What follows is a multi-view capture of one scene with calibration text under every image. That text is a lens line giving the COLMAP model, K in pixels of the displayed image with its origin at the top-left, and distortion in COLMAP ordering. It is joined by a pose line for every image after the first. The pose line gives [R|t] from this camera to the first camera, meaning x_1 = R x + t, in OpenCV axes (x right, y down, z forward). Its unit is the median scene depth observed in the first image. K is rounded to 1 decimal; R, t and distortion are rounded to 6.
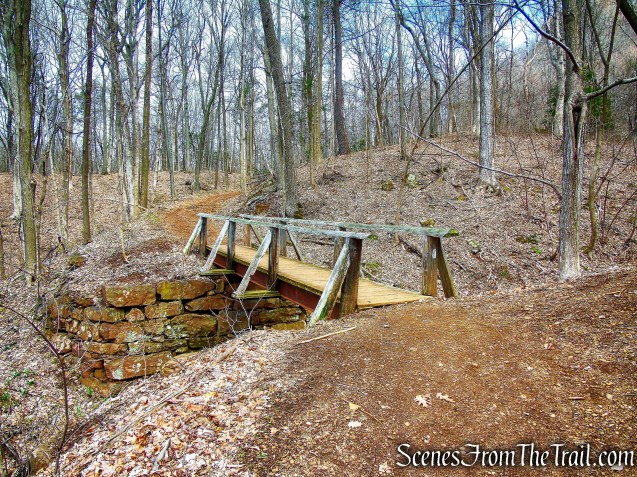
lens RADIAL K [[474.1, 0, 318.5], [0, 474.1, 238.5], [0, 0, 1]] dist [-0.071128, 0.004548]
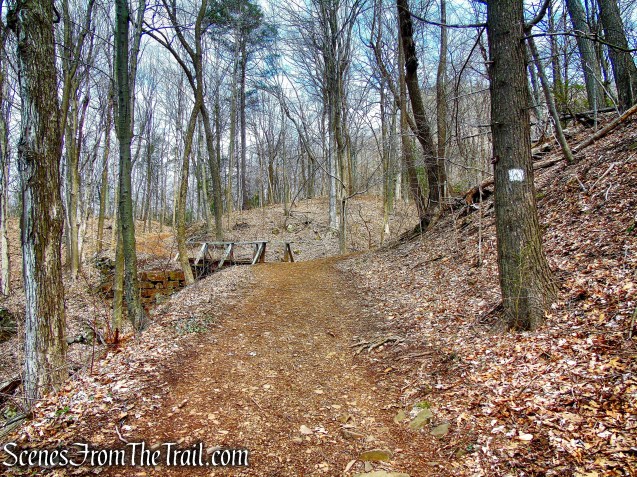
lens RADIAL K [[474.1, 0, 318.5], [0, 474.1, 238.5], [0, 0, 1]] dist [-0.071128, 0.004548]
pose [[0.973870, 0.018608, 0.226343, -0.082061], [0.004919, 0.994675, -0.102941, 0.083983], [-0.227053, 0.101364, 0.968593, -0.628854]]
